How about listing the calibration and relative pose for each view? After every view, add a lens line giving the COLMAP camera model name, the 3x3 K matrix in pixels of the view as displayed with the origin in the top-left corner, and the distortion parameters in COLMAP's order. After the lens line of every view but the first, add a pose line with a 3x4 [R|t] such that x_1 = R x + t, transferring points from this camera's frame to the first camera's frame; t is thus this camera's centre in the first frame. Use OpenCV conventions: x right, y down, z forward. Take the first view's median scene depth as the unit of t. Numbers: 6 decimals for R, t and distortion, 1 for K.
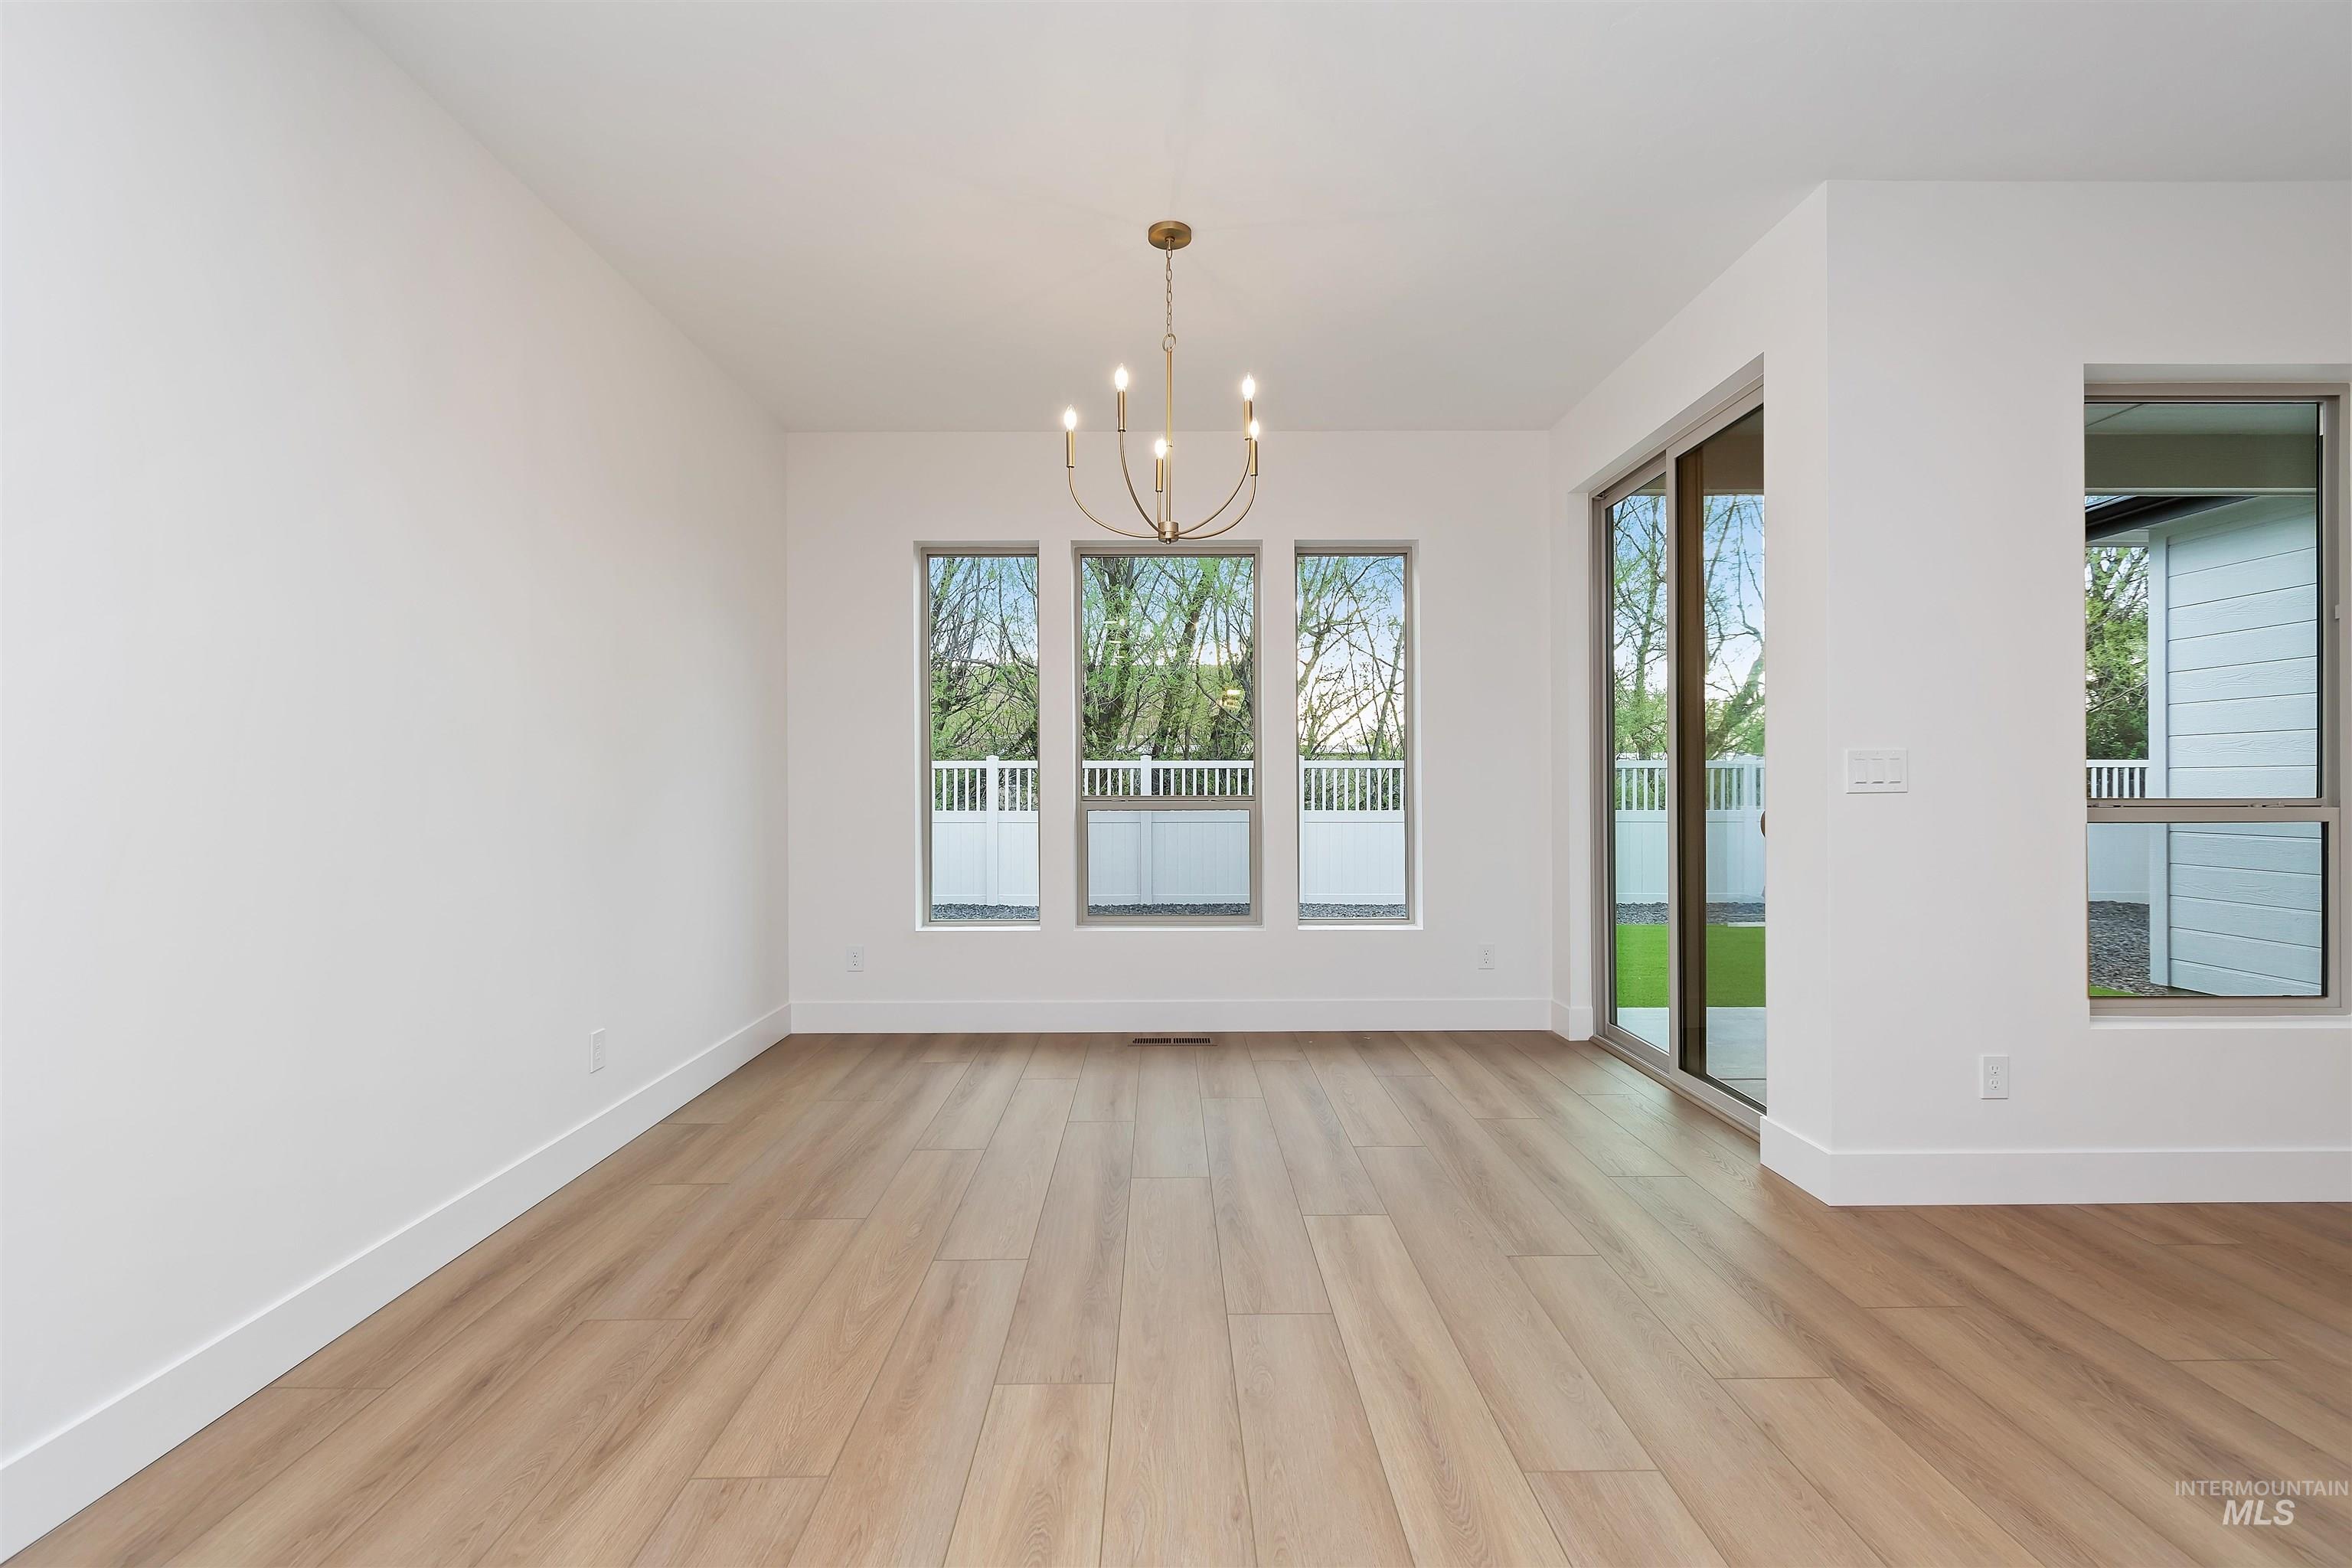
lens RADIAL K [[1037.0, 0, 1168.8], [0, 1037.0, 781.7], [0, 0, 1]] dist [0.001305, -0.000441]
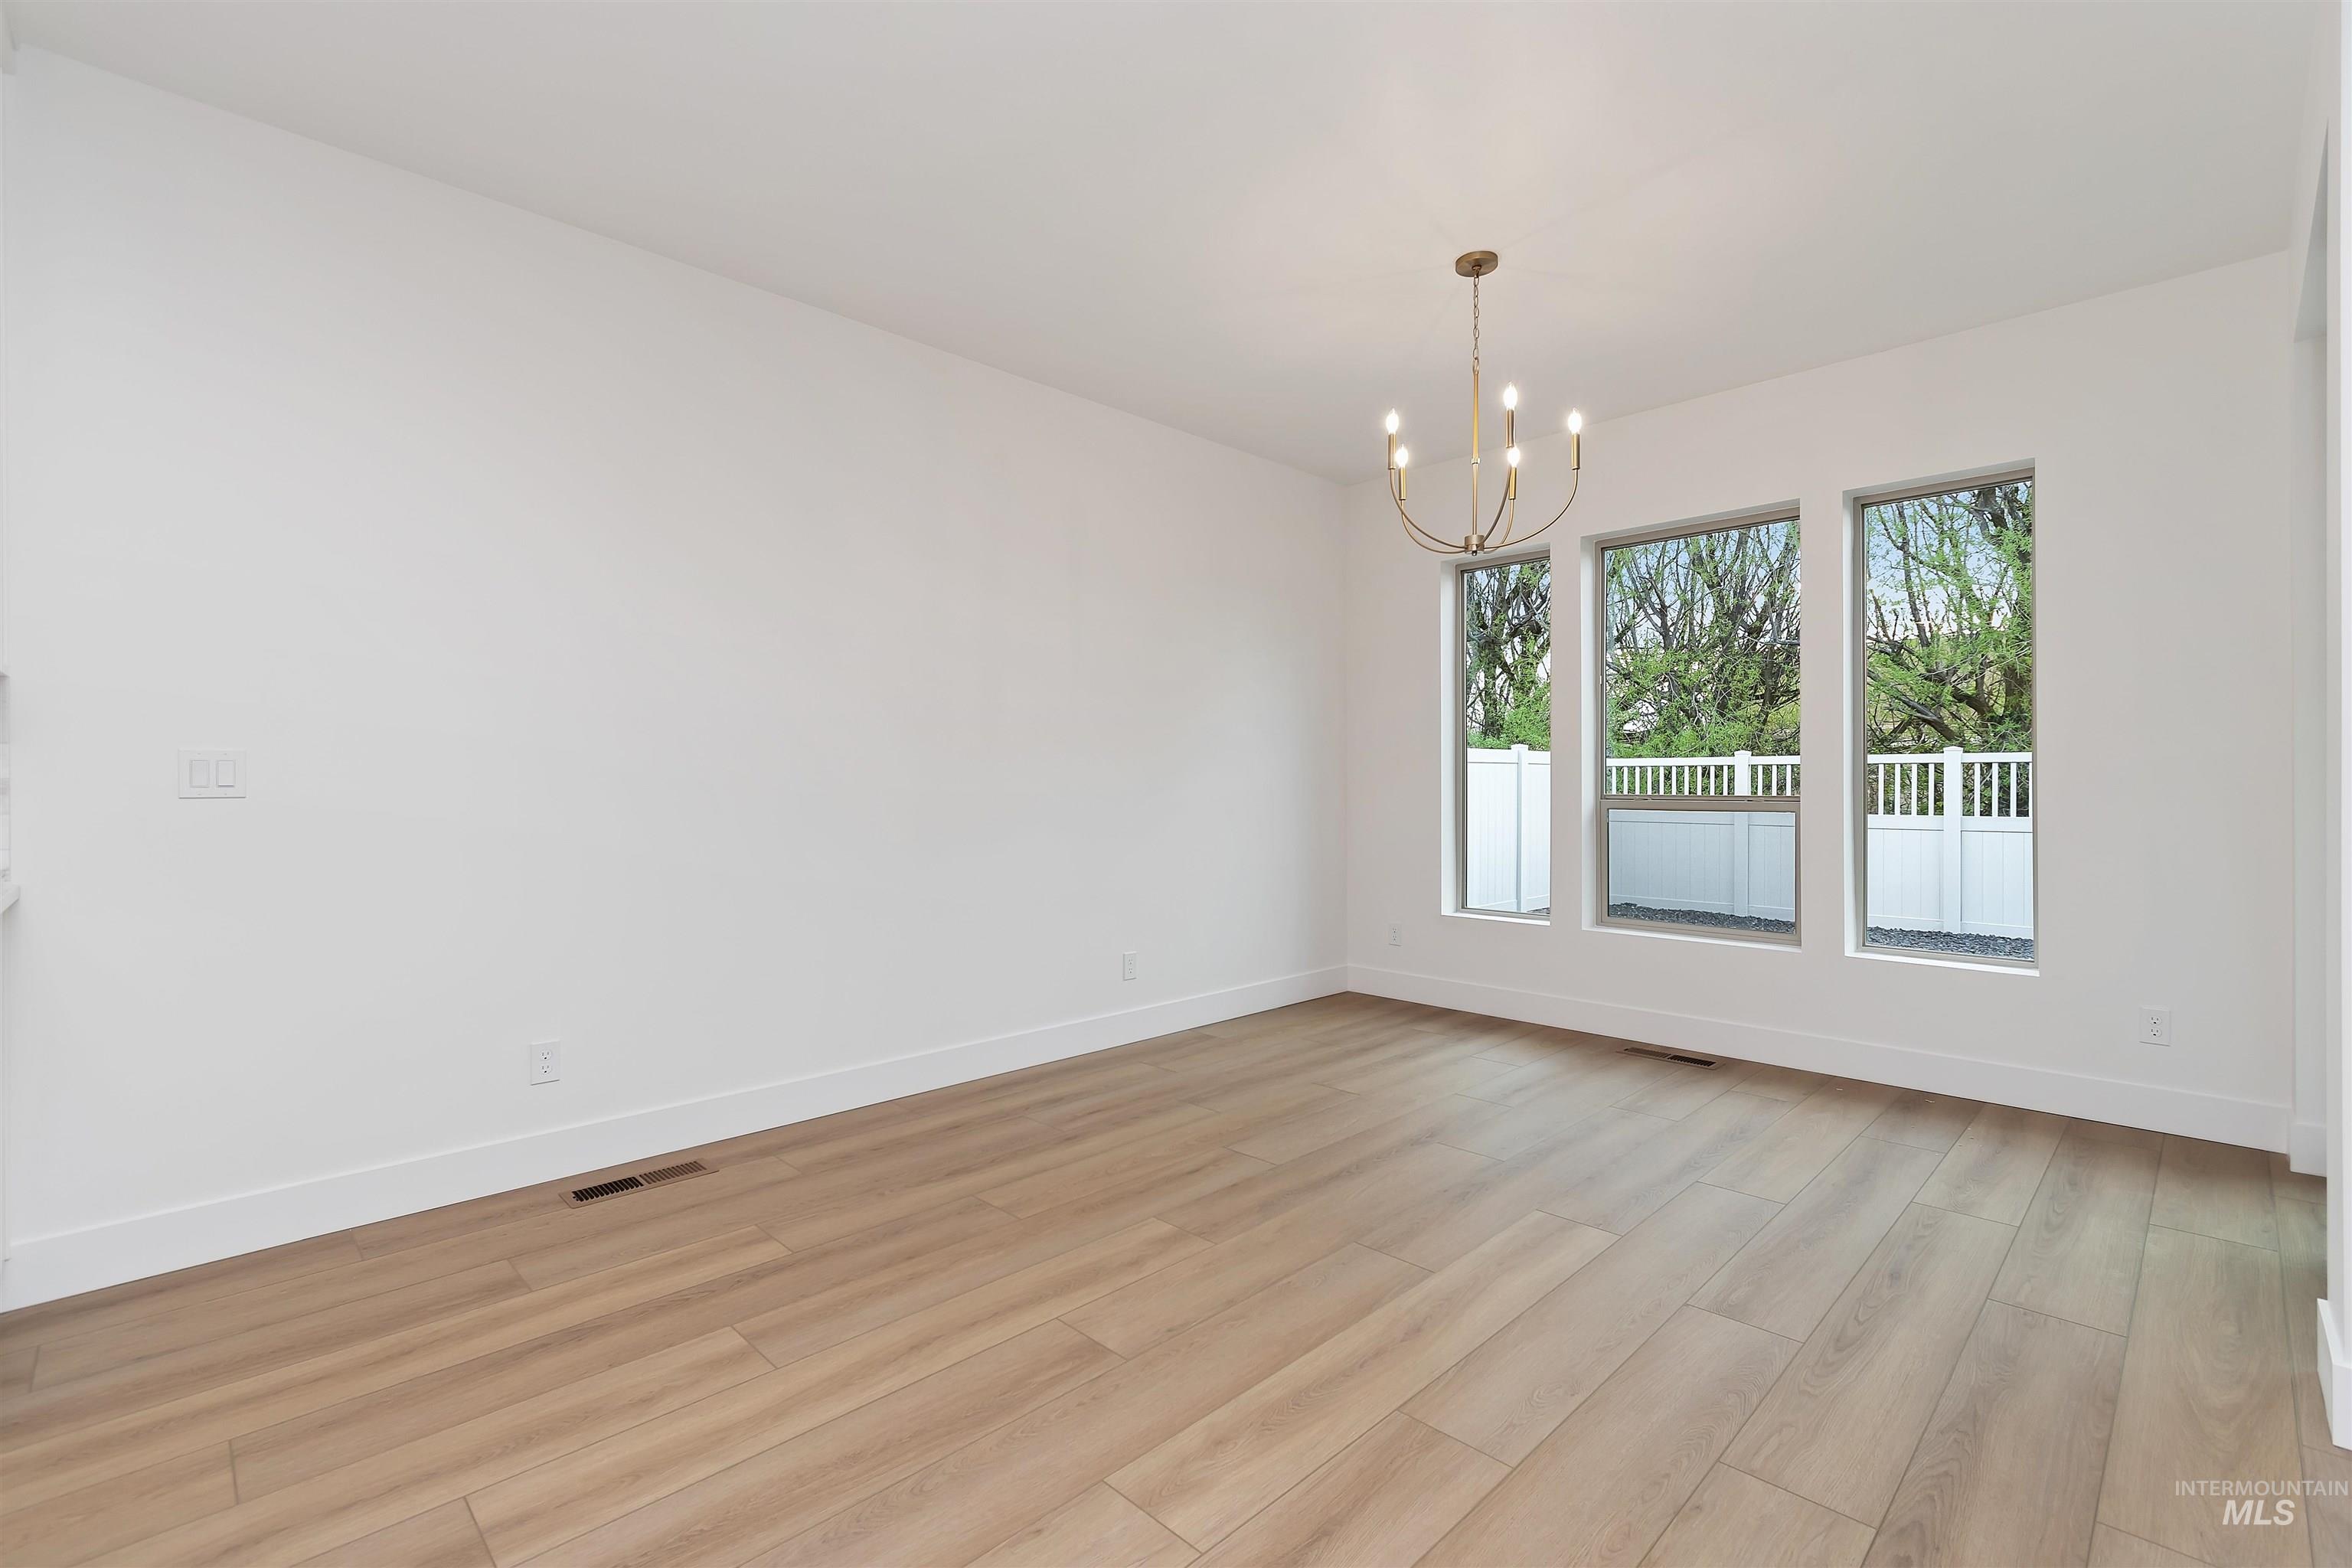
lens RADIAL K [[1037.0, 0, 1168.8], [0, 1037.0, 781.7], [0, 0, 1]] dist [0.001305, -0.000441]
pose [[0.695398, 0.002636, -0.718620, 0.458081], [-0.000707, 0.999995, 0.002984, -0.000995], [0.718625, -0.001567, 0.695396, 0.031254]]
